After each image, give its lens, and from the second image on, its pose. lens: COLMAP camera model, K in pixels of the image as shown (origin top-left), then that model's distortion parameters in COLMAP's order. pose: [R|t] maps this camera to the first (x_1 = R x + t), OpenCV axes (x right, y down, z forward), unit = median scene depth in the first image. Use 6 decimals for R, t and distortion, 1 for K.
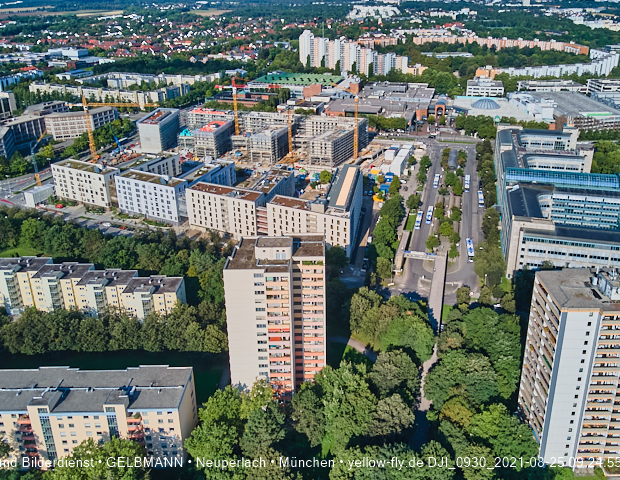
lens RADIAL K [[514.9, 0, 327.3], [0, 514.9, 173.3], [0, 0, 1]] dist [0.021338, -0.011544]
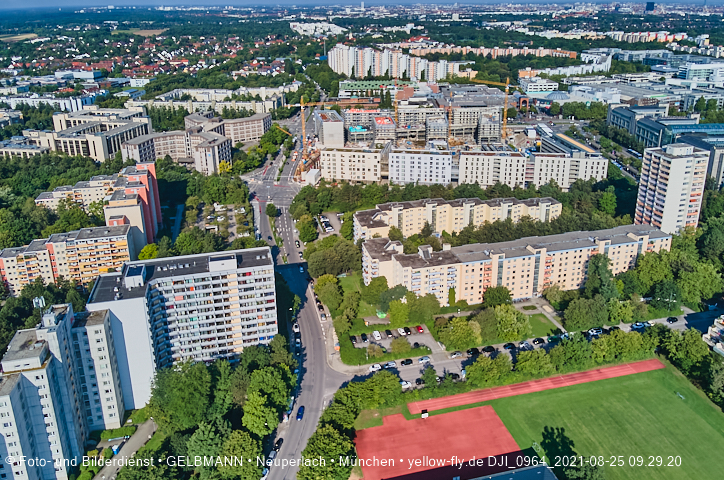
lens RADIAL K [[558.1, 0, 359.3], [0, 558.1, 192.9], [0, 0, 1]] dist [0.047739, -0.051047]
pose [[0.971163, -0.086784, 0.222059, -0.546818], [0.091463, 0.995749, -0.010856, 0.075215], [-0.220173, 0.030853, 0.974973, -0.199260]]
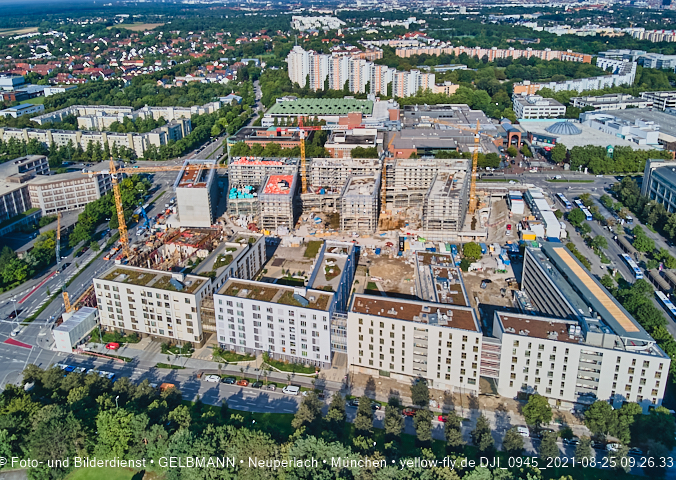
lens RADIAL K [[524.0, 0, 329.9], [0, 524.0, 175.4], [0, 0, 1]] dist [0.043010, -0.038791]
pose [[0.987911, -0.062835, 0.141719, -0.245241], [0.065676, 0.997721, -0.015455, -0.083676], [-0.140425, 0.024575, 0.989786, 0.237461]]
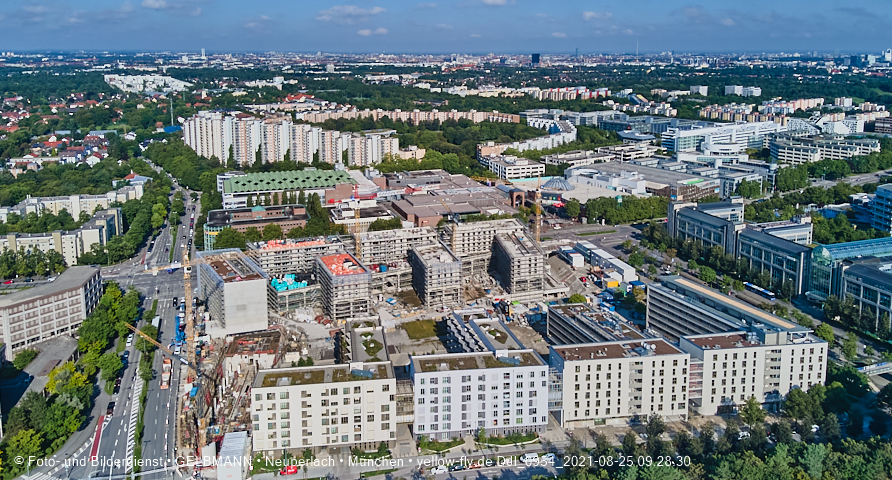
lens RADIAL K [[672.3, 0, 444.4], [0, 672.3, 155.7], [0, 0, 1]] dist [0.072161, -0.091643]
pose [[0.831549, -0.084247, 0.549025, -0.530149], [0.187534, 0.972974, -0.134735, -0.082650], [-0.522836, 0.215000, 0.824874, 0.233138]]
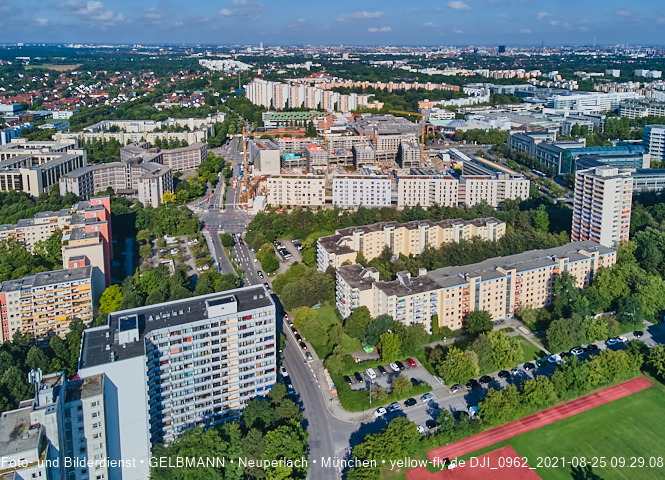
lens RADIAL K [[506.6, 0, 333.5], [0, 506.6, 125.7], [0, 0, 1]] dist [0.051116, -0.040386]
pose [[0.925237, -0.059240, 0.374735, -0.615584], [0.127562, 0.978804, -0.160223, 0.055427], [-0.357301, 0.196046, 0.913182, -0.142533]]
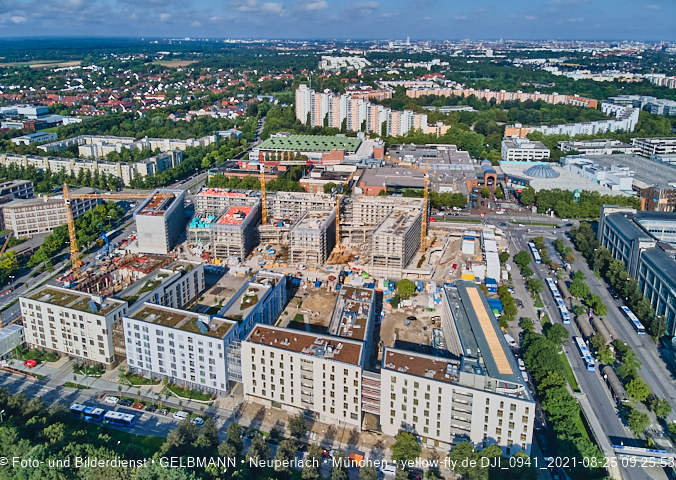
lens RADIAL K [[516.2, 0, 331.5], [0, 516.2, 173.1], [0, 0, 1]] dist [0.050792, -0.054408]
pose [[0.996096, -0.019802, 0.086026, -0.139218], [0.027562, 0.995562, -0.089981, -0.077152], [-0.083863, 0.092001, 0.992221, 0.210893]]
